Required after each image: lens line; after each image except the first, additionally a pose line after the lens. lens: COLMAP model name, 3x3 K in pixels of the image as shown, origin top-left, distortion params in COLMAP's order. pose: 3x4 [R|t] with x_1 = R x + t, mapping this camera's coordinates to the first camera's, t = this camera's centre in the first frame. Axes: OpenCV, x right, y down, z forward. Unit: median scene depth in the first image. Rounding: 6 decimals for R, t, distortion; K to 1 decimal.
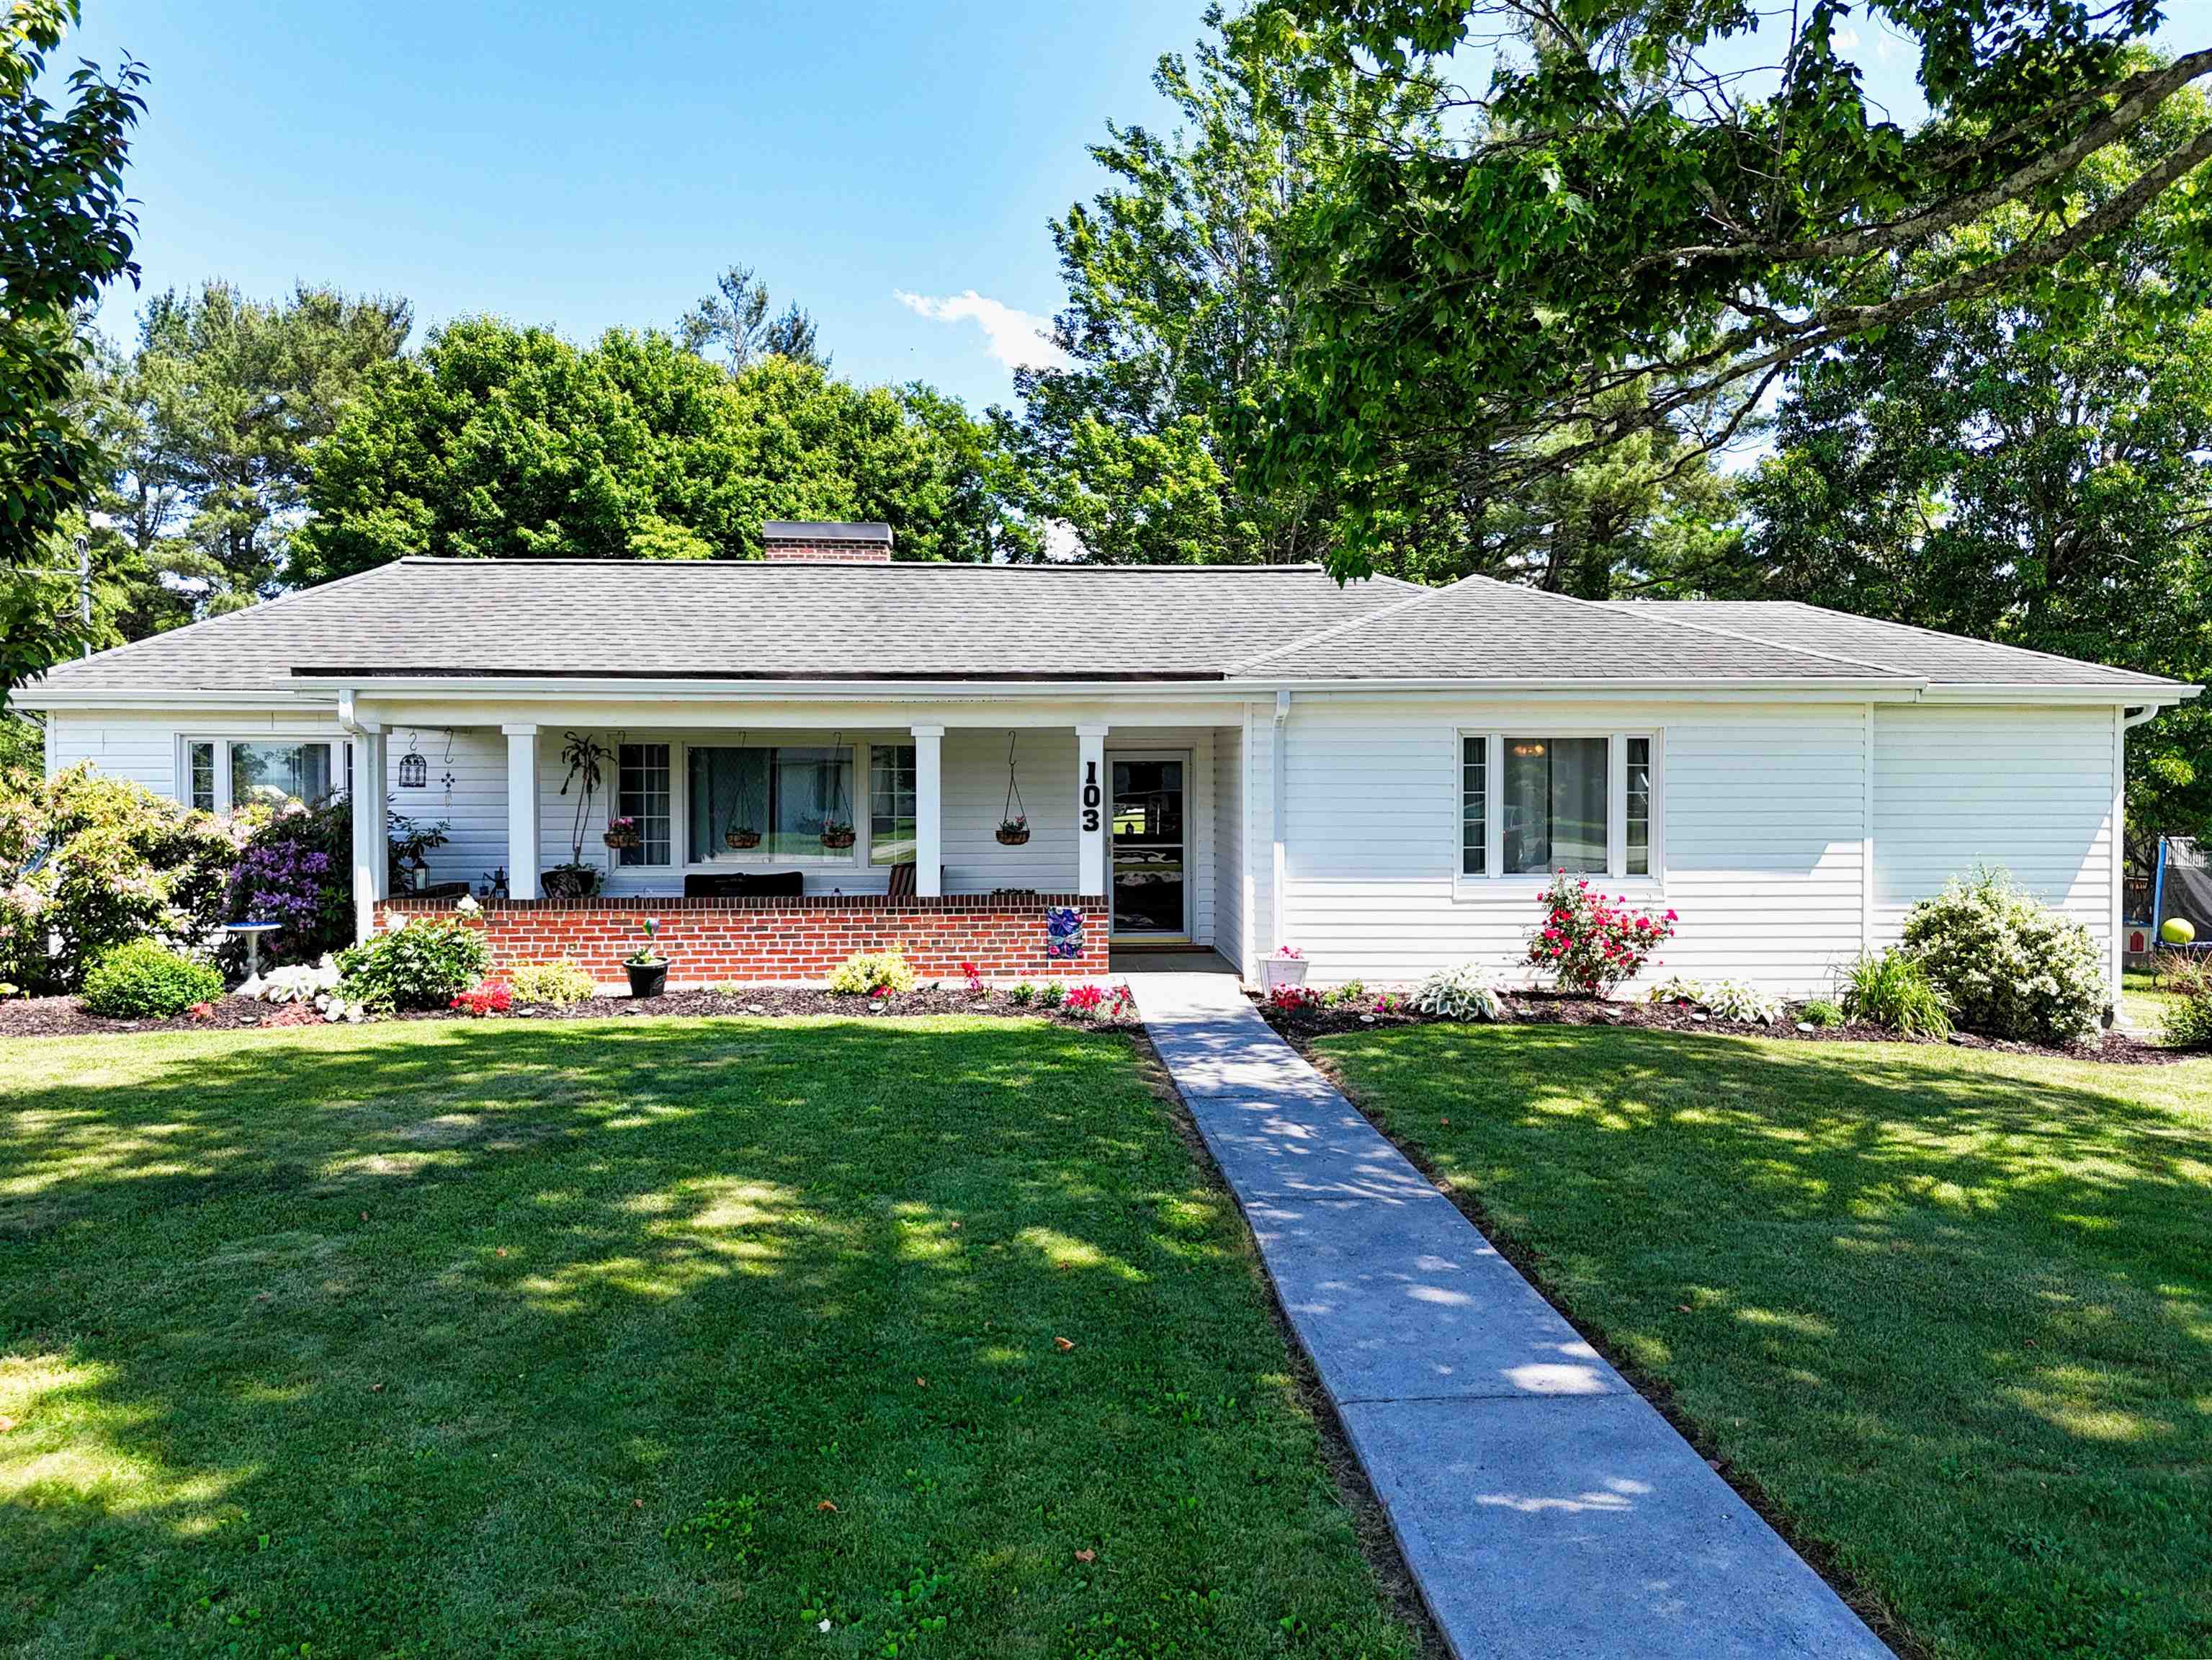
lens RADIAL K [[1753.9, 0, 1116.0], [0, 1753.9, 799.5], [0, 0, 1]] dist [0.021418, 0.000983]
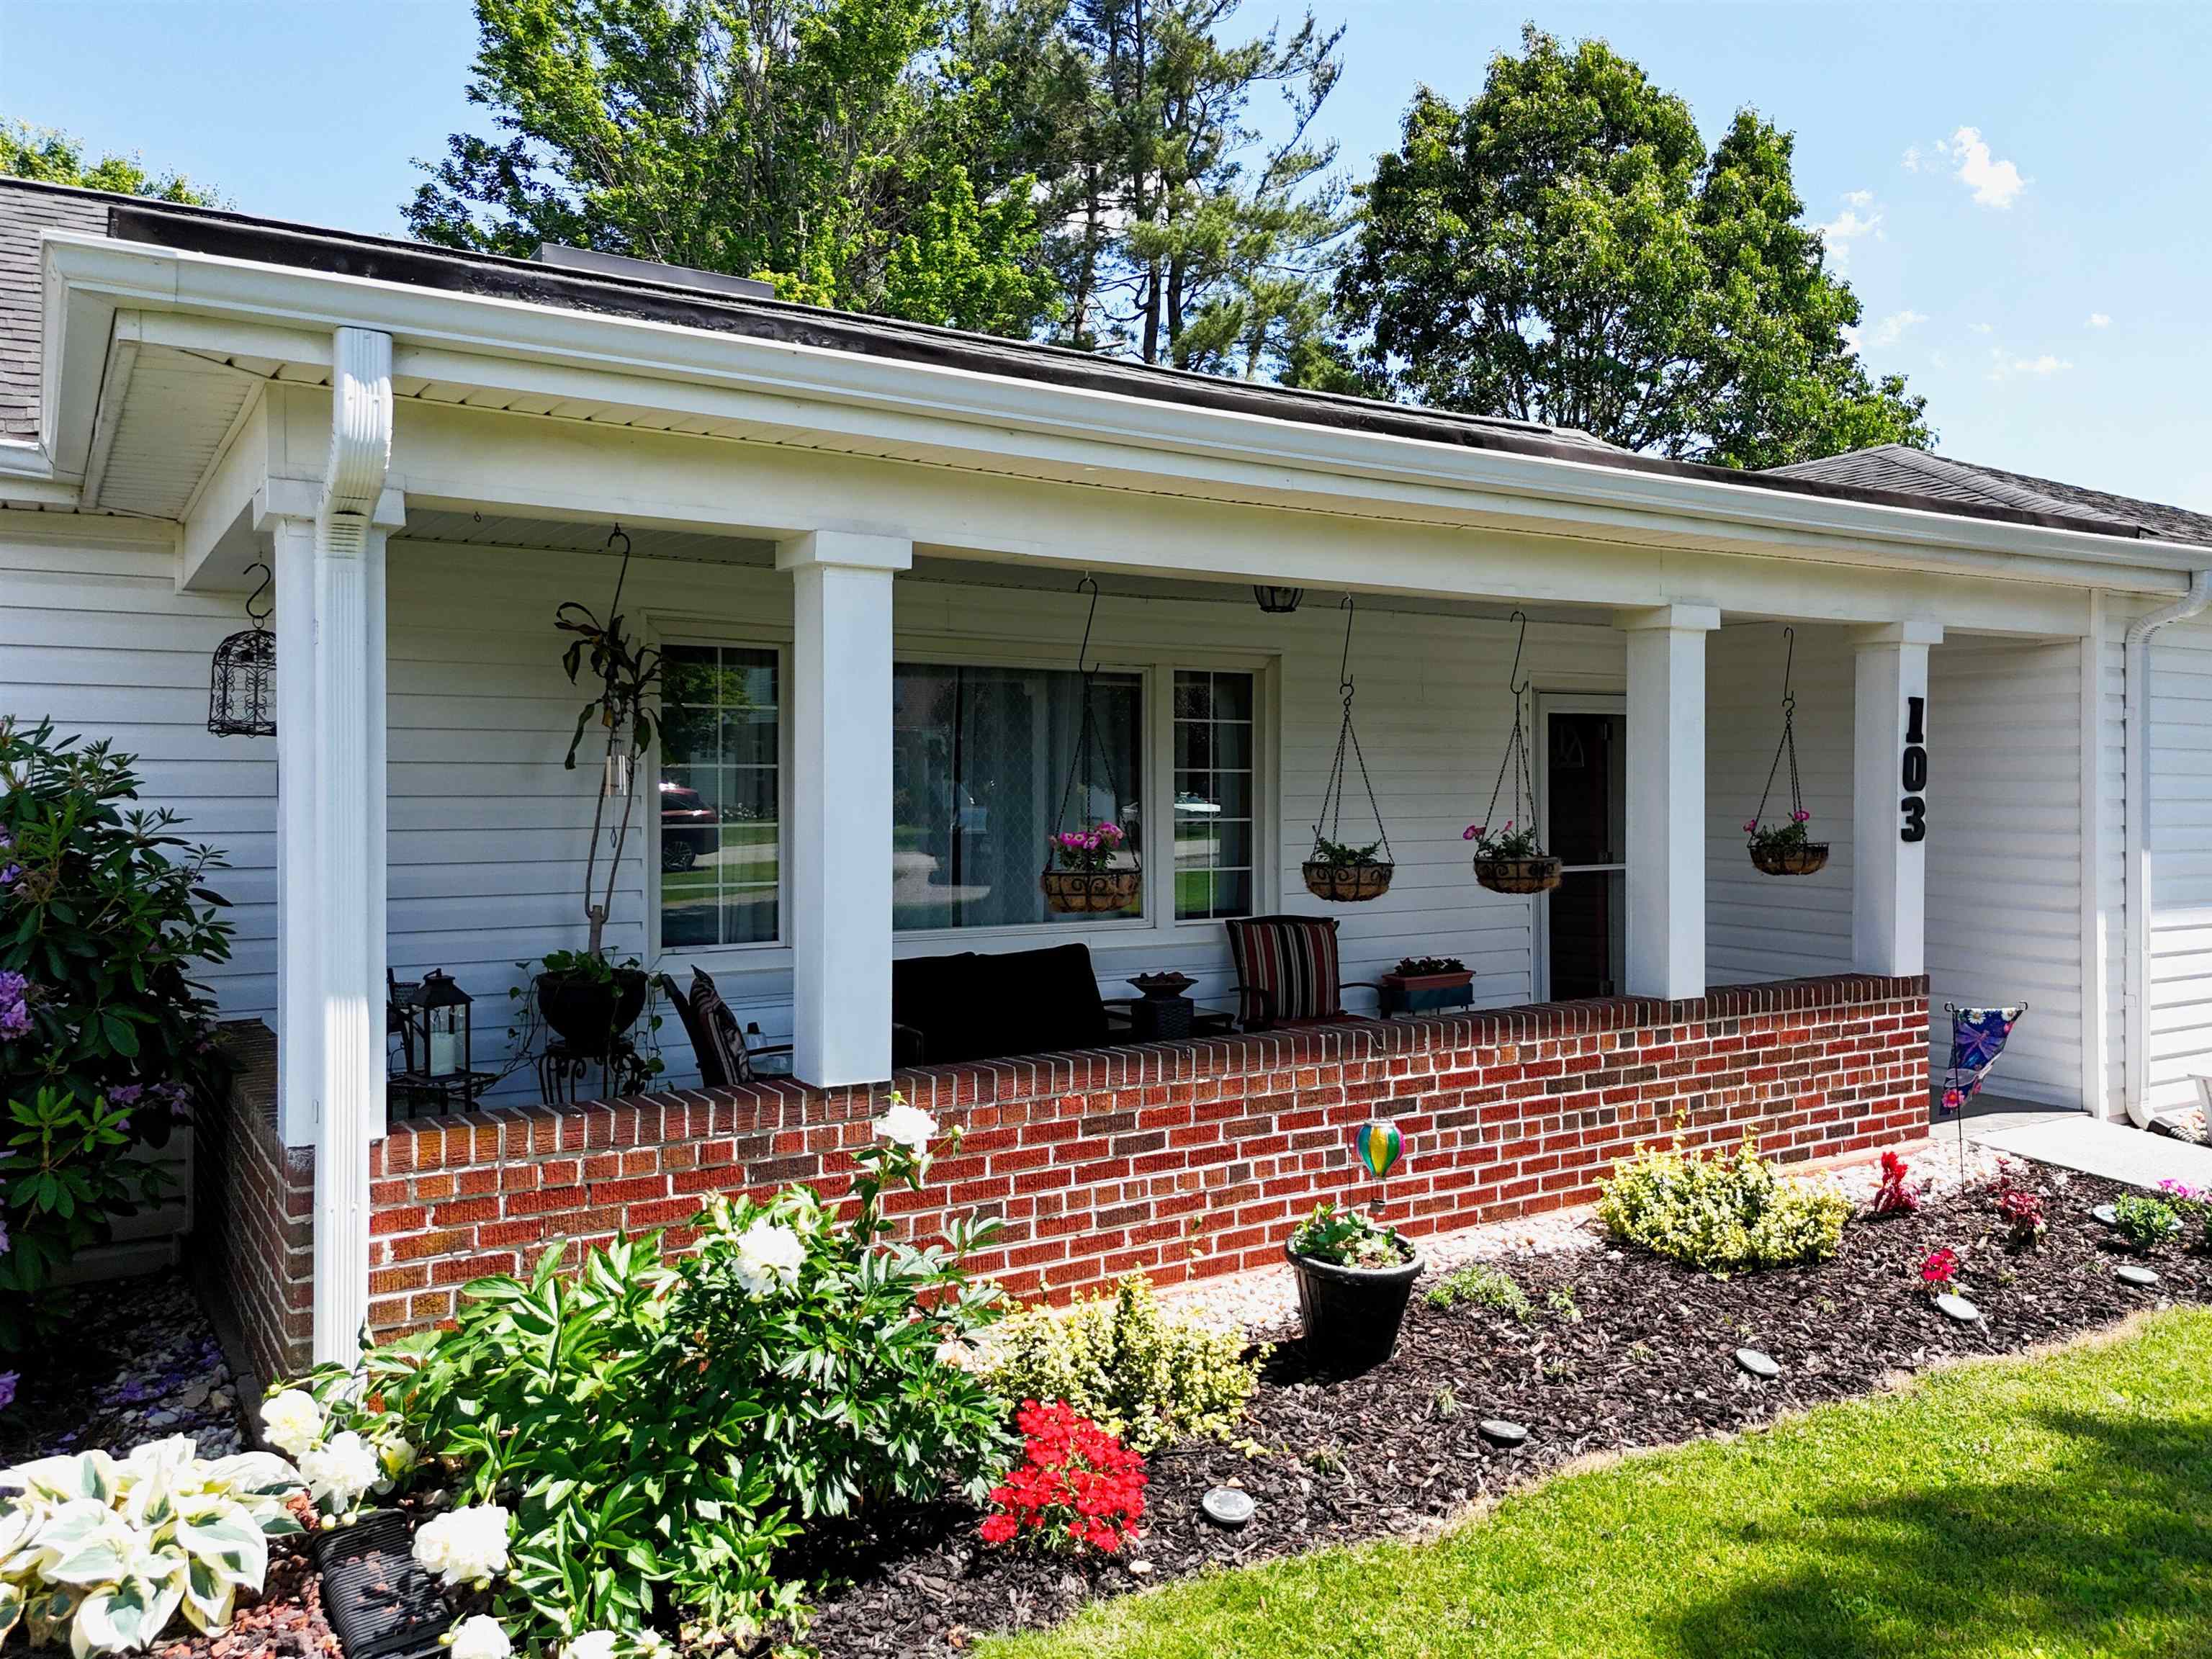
lens RADIAL K [[1753.6, 0, 1116.0], [0, 1753.6, 799.0], [0, 0, 1]] dist [0.021418, 0.000983]
pose [[0.876505, -0.002165, 0.481388, -0.433007], [0.010976, 0.999820, -0.015490, 0.011367], [-0.481268, 0.018860, 0.876371, 0.677770]]
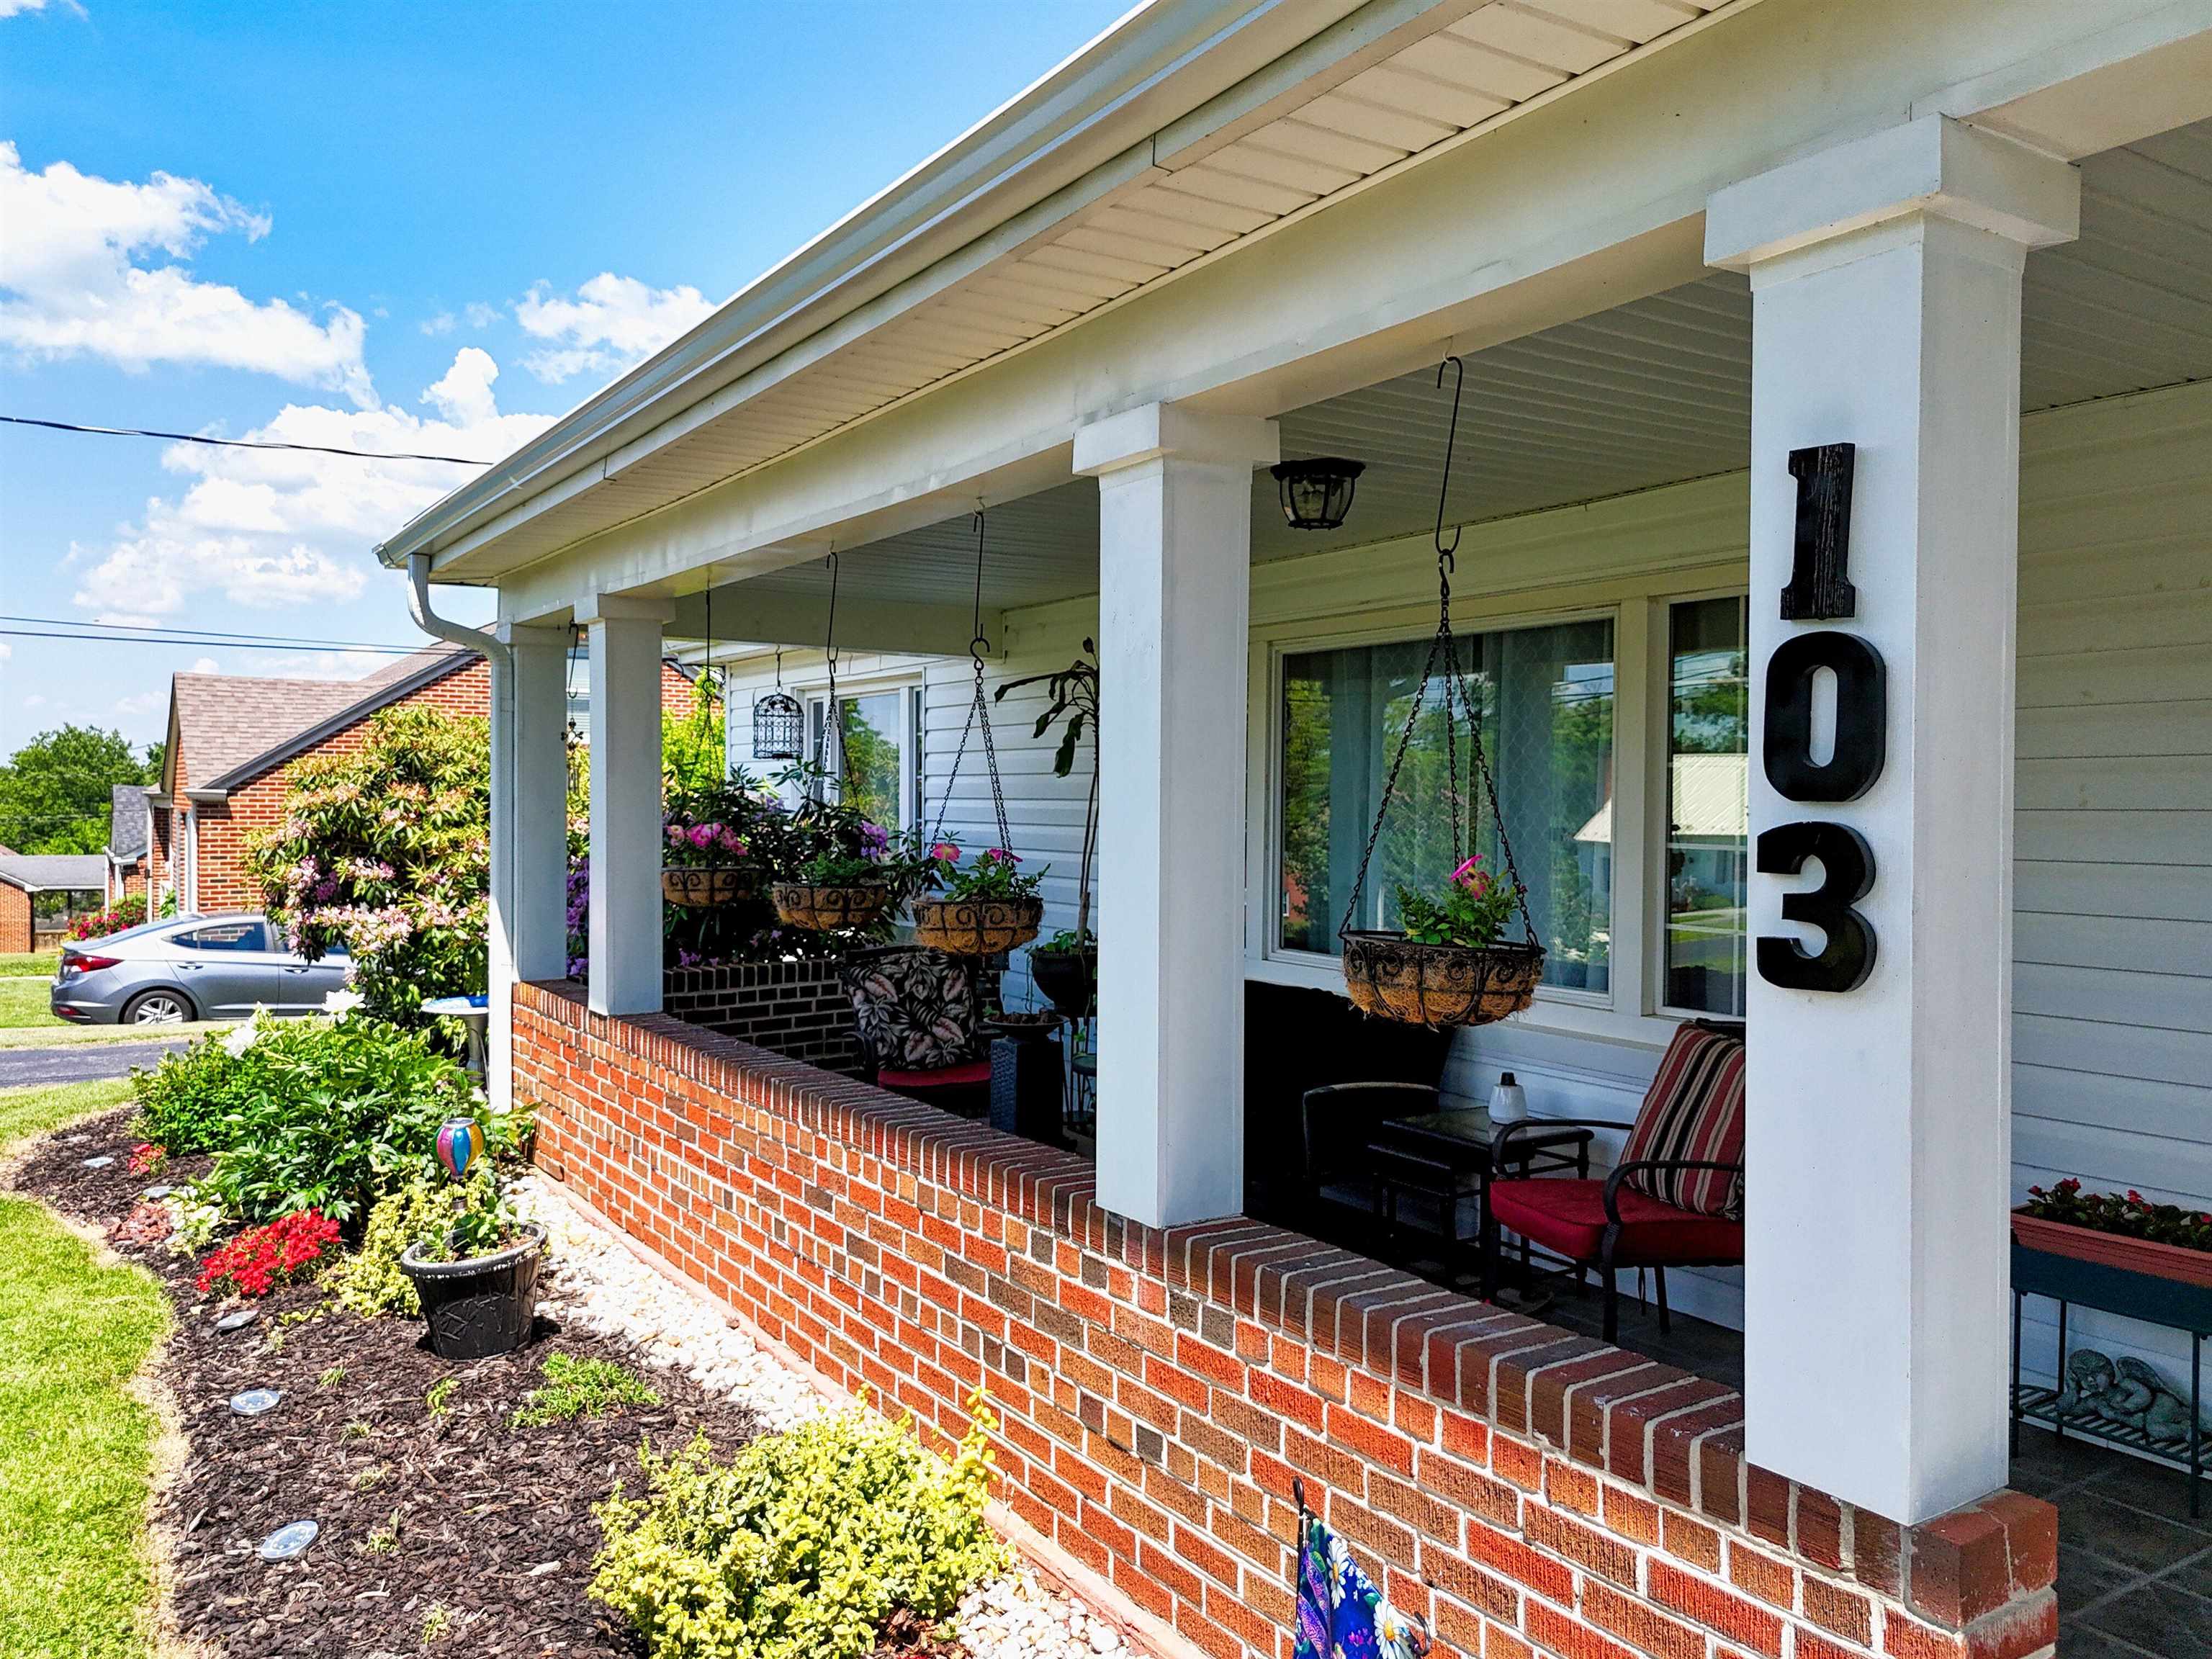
lens RADIAL K [[1645.5, 0, 1132.9], [0, 1645.5, 833.9], [0, 0, 1]] dist [0.053468, -0.000292]
pose [[0.483692, 0.021582, -0.874972, 0.067263], [-0.025901, 0.999611, 0.010338, 0.006583], [0.874855, 0.017662, 0.484063, 0.890214]]
